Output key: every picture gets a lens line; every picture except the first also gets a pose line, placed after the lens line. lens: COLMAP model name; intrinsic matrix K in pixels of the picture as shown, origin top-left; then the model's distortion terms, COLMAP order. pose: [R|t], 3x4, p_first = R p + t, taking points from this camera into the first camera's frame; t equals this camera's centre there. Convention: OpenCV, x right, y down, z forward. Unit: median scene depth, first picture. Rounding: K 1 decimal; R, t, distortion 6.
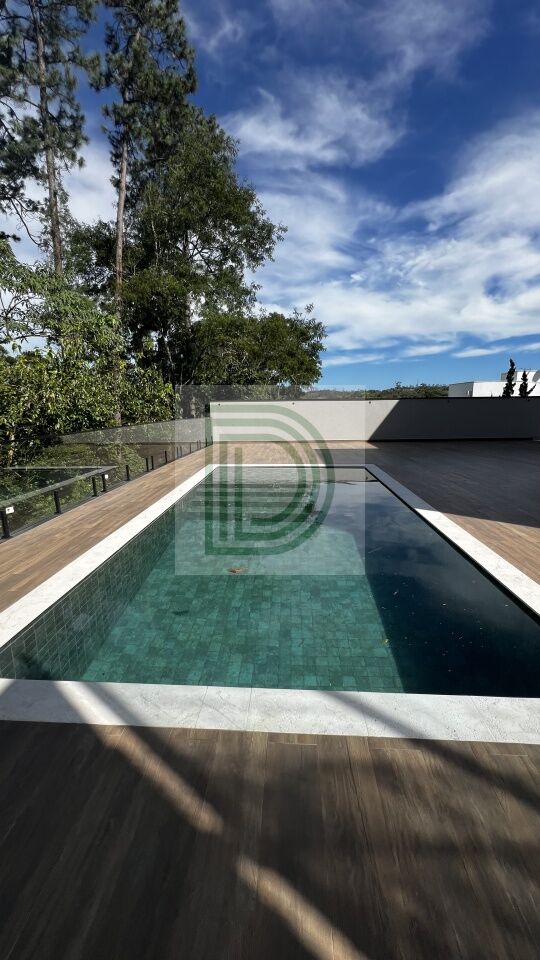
lens RADIAL K [[391.3, 0, 270.6], [0, 391.3, 451.0], [0, 0, 1]] dist [0.000066, -0.000076]
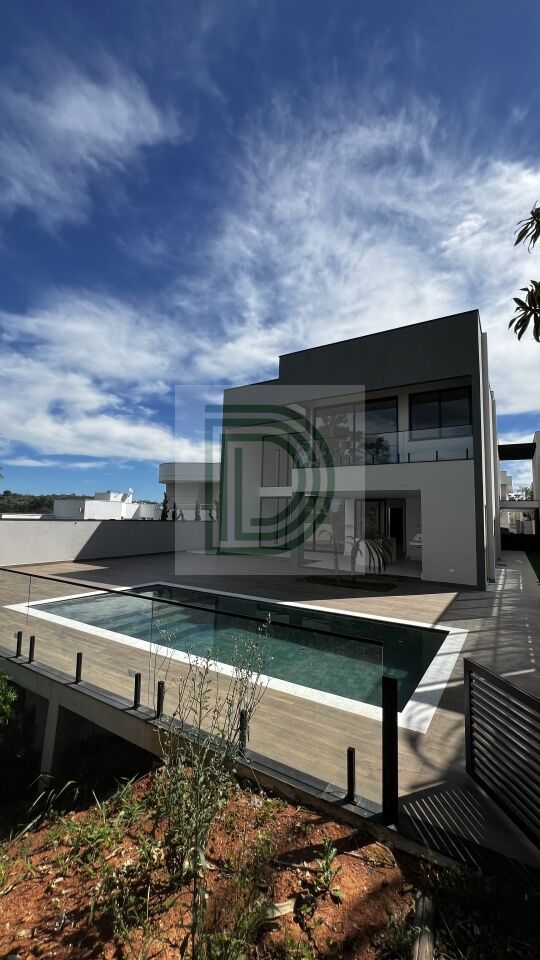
lens RADIAL K [[383.9, 0, 265.1], [0, 383.9, 477.2], [0, 0, 1]] dist [0.001099, 0.000255]
pose [[0.480193, 0.120083, 0.868905, -0.101495], [0.065874, 0.982851, -0.172235, -0.008959], [-0.874686, 0.139944, 0.464047, 0.020404]]
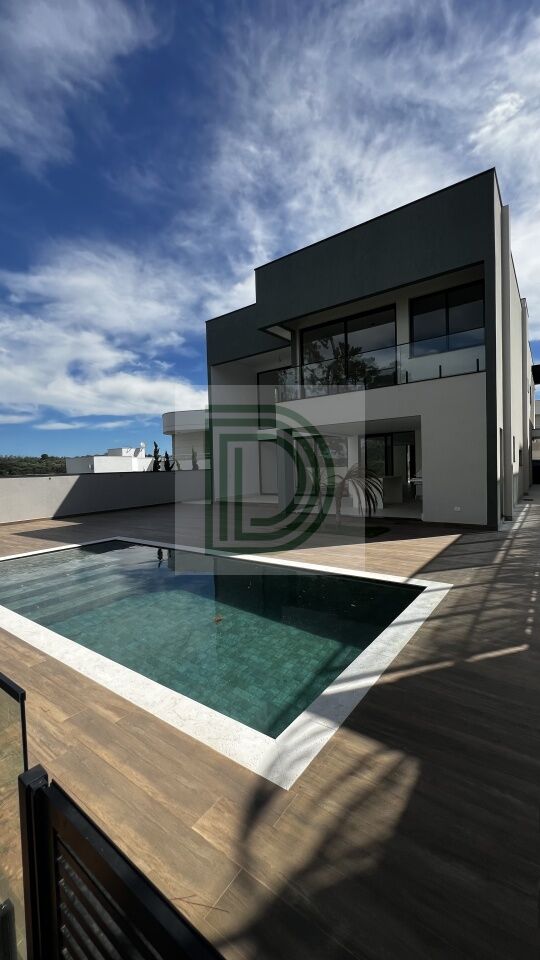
lens RADIAL K [[381.8, 0, 264.3], [0, 381.8, 469.8], [0, 0, 1]] dist [-0.001499, 0.002371]
pose [[0.550380, -0.007025, 0.834885, -0.062559], [0.116366, 0.990850, -0.068374, -0.004685], [-0.826765, 0.134784, 0.546161, 0.011279]]
